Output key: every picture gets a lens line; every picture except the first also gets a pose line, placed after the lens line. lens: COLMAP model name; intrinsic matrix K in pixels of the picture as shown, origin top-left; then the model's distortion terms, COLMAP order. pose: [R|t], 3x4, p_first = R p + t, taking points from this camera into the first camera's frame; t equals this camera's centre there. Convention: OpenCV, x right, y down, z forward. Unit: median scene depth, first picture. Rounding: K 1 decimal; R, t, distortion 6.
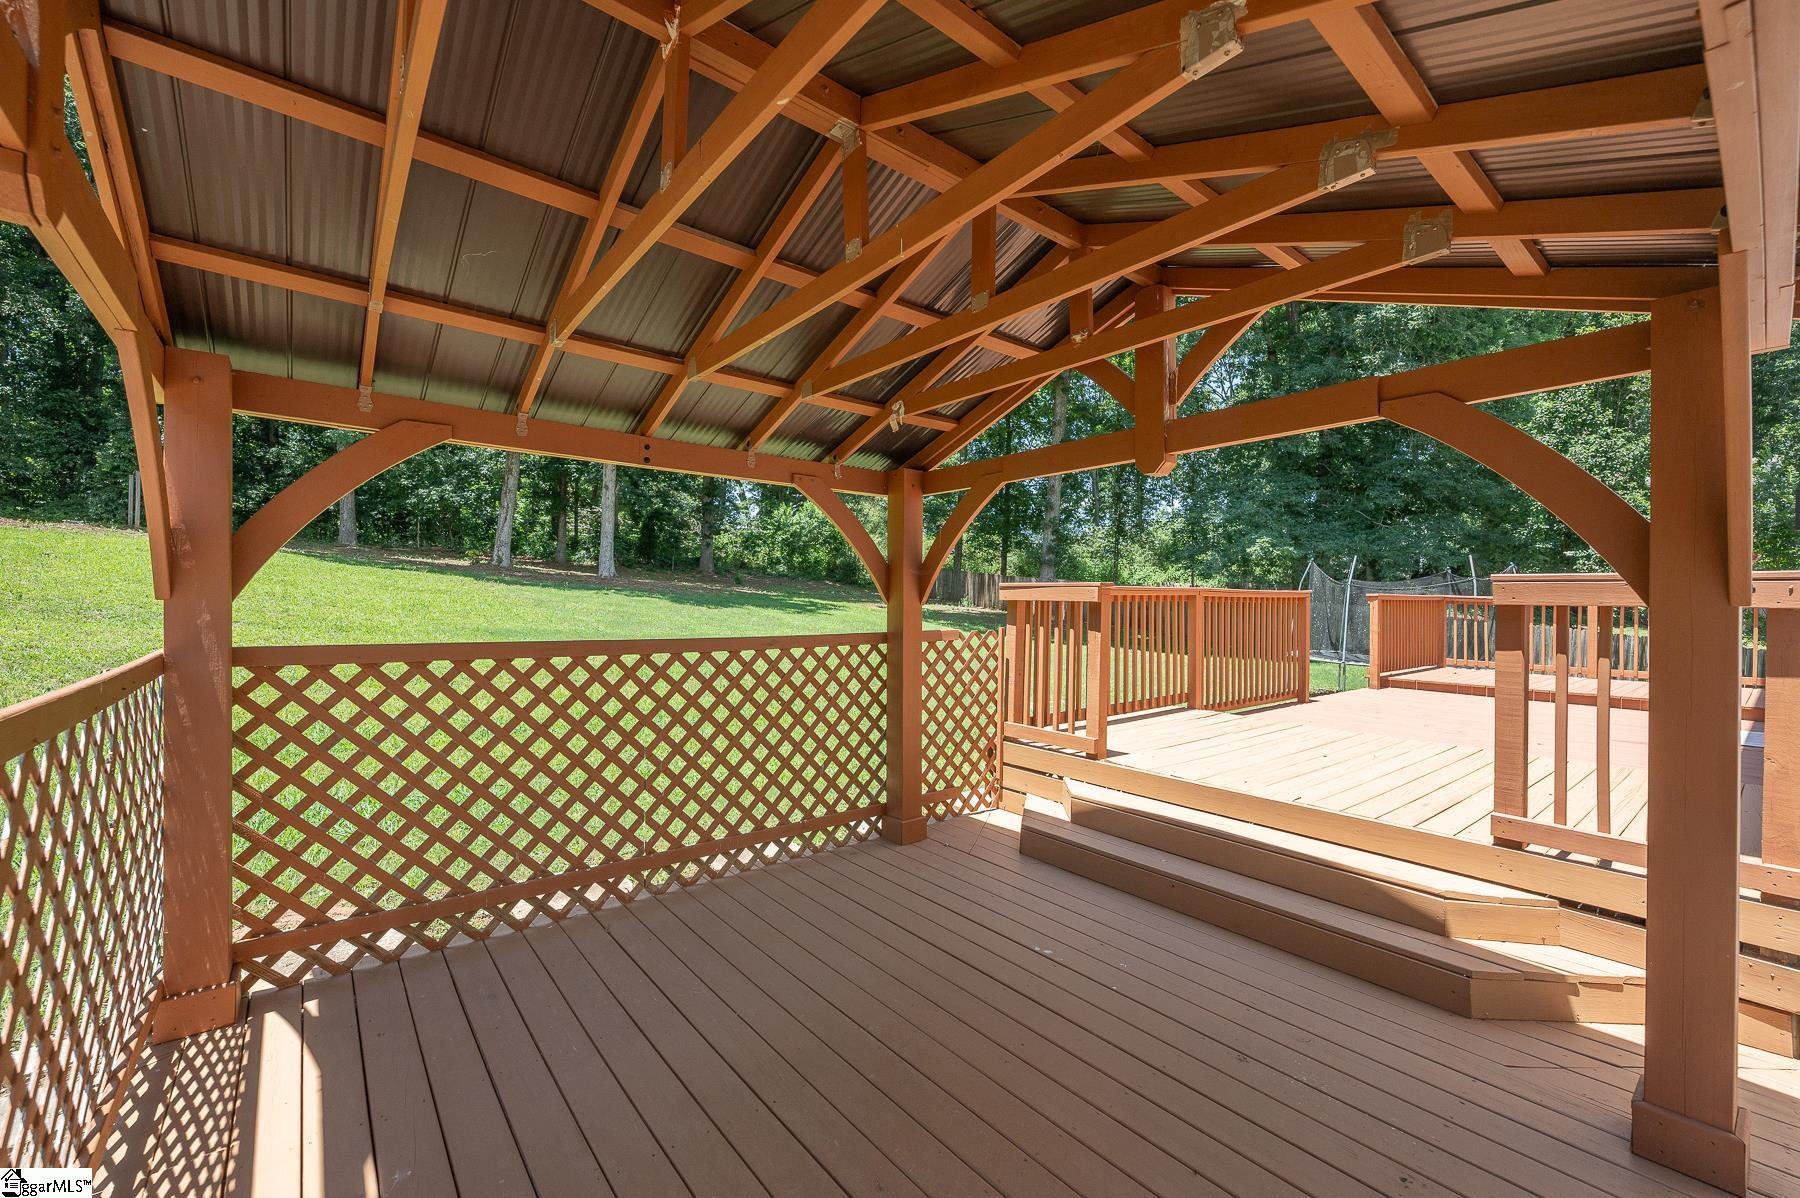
lens RADIAL K [[731.4, 0, 890.9], [0, 731.4, 598.0], [0, 0, 1]] dist [-0.000783, -0.000597]
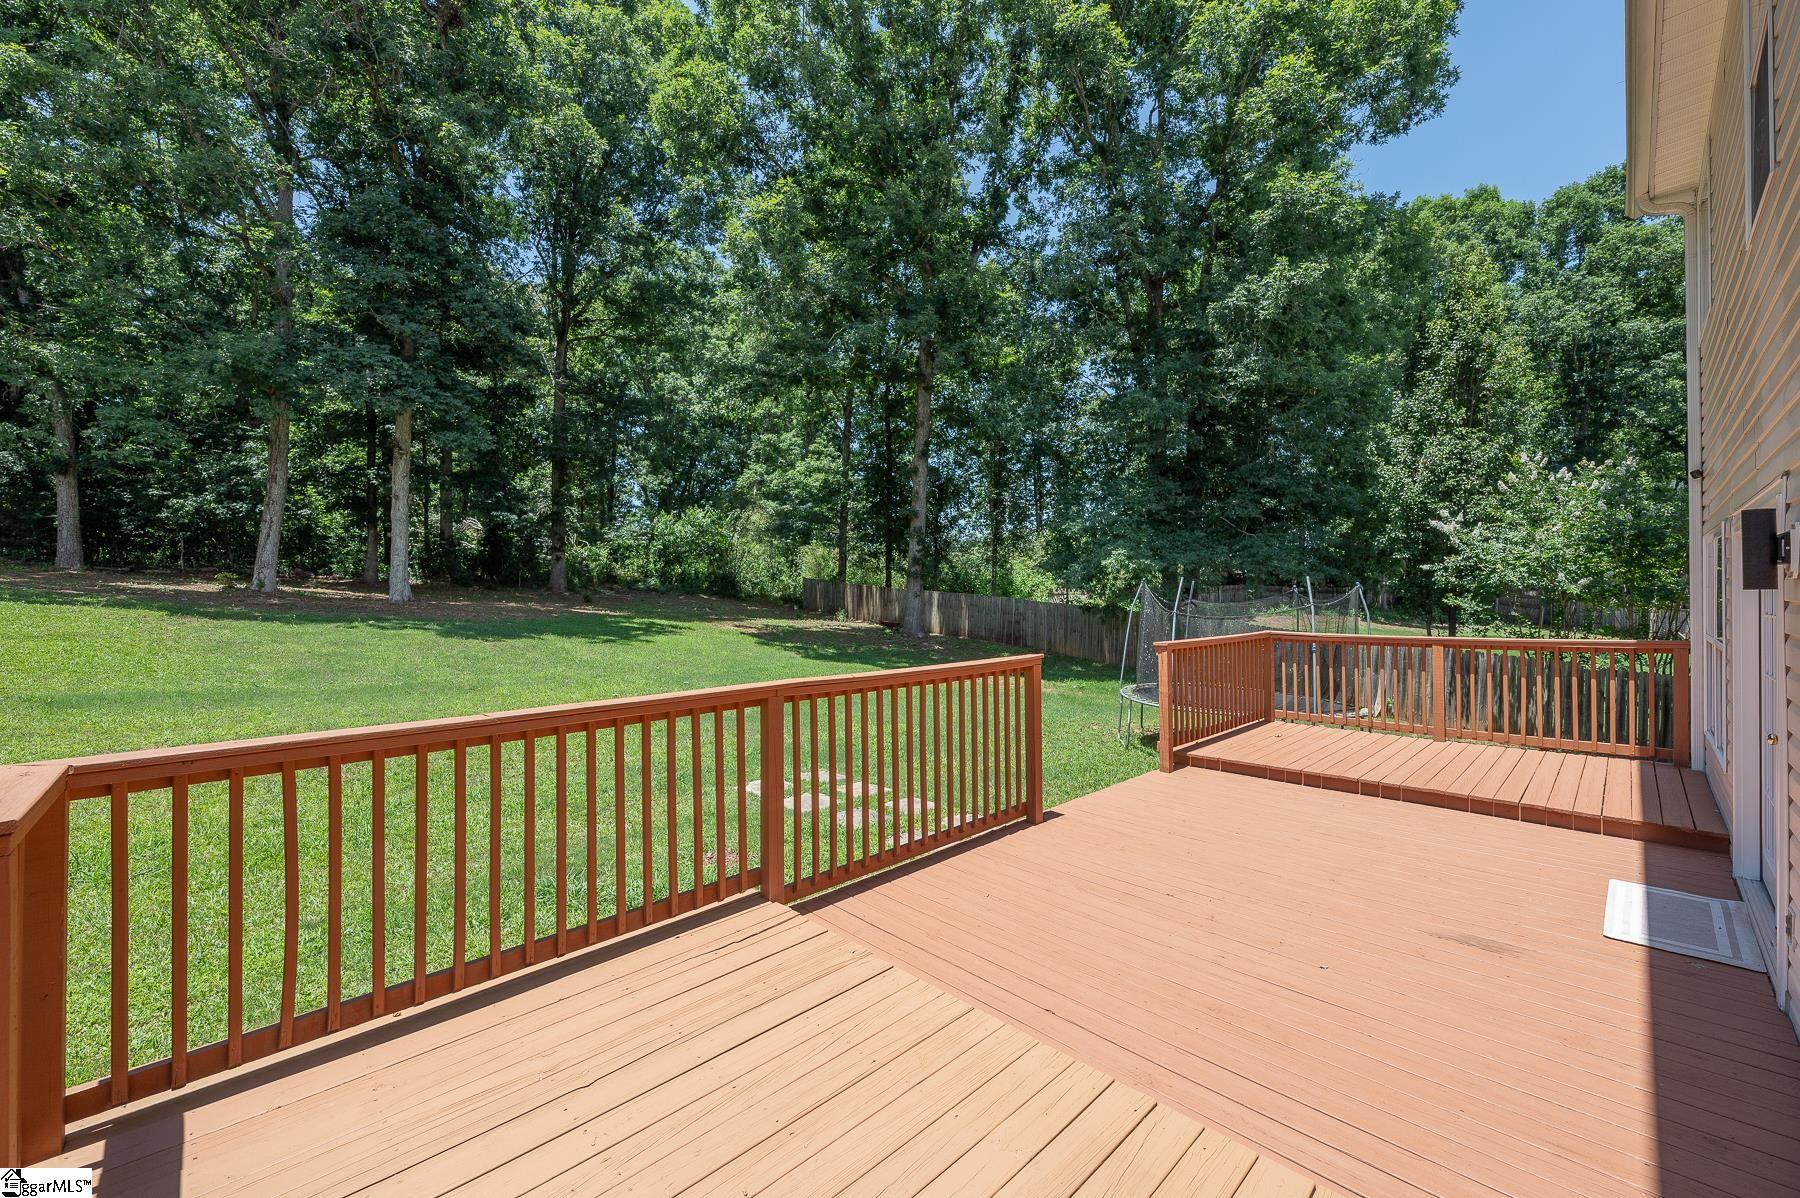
lens RADIAL K [[715.0, 0, 898.2], [0, 715.0, 601.5], [0, 0, 1]] dist [0.001292, -0.000145]
pose [[0.994965, -0.019924, 0.098219, 0.144144], [0.019776, 0.999801, 0.002488, -0.024046], [-0.098249, -0.000534, 0.995162, 0.136607]]
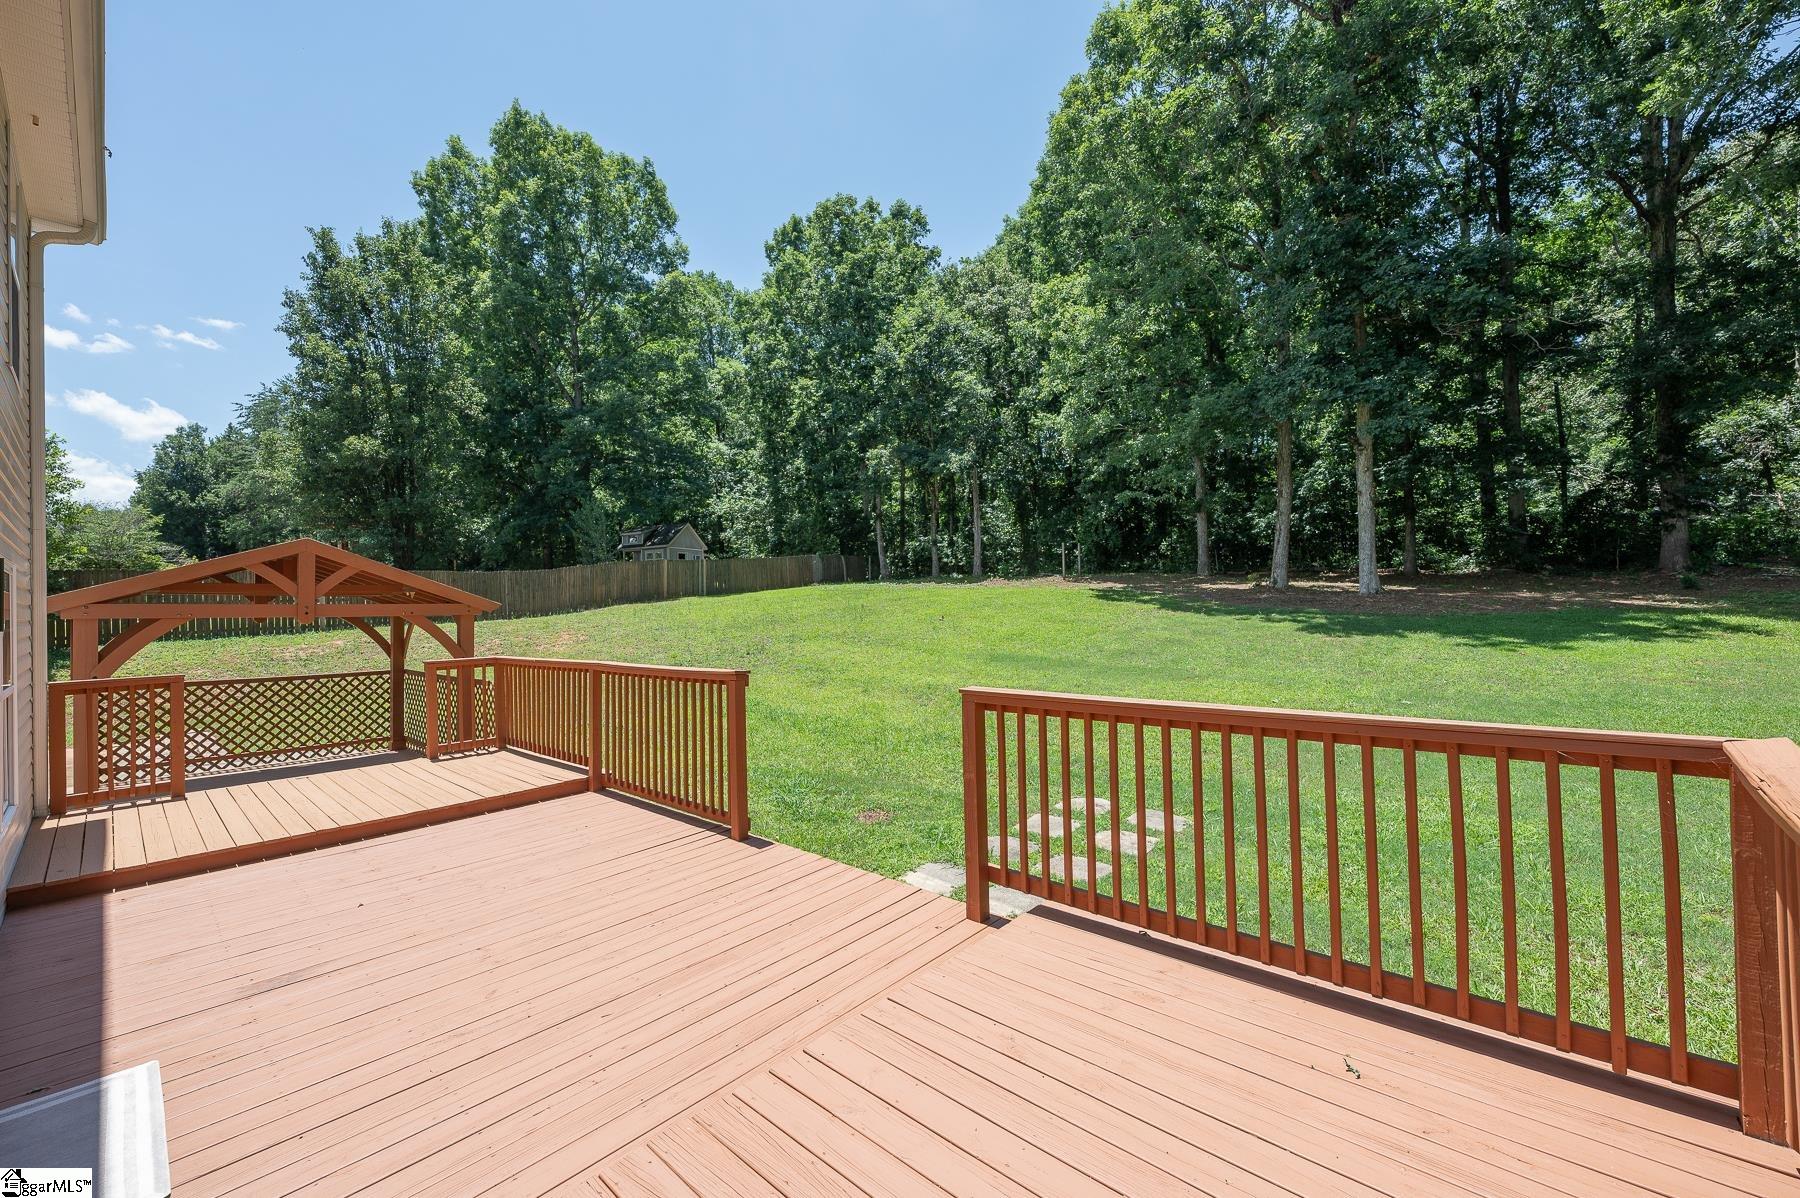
lens RADIAL K [[715.0, 0, 898.2], [0, 715.0, 601.5], [0, 0, 1]] dist [0.001292, -0.000145]
pose [[0.156521, -0.027392, -0.987295, 0.474901], [0.028830, 0.999316, -0.023155, -0.020226], [0.987254, -0.024840, 0.157204, 0.400909]]
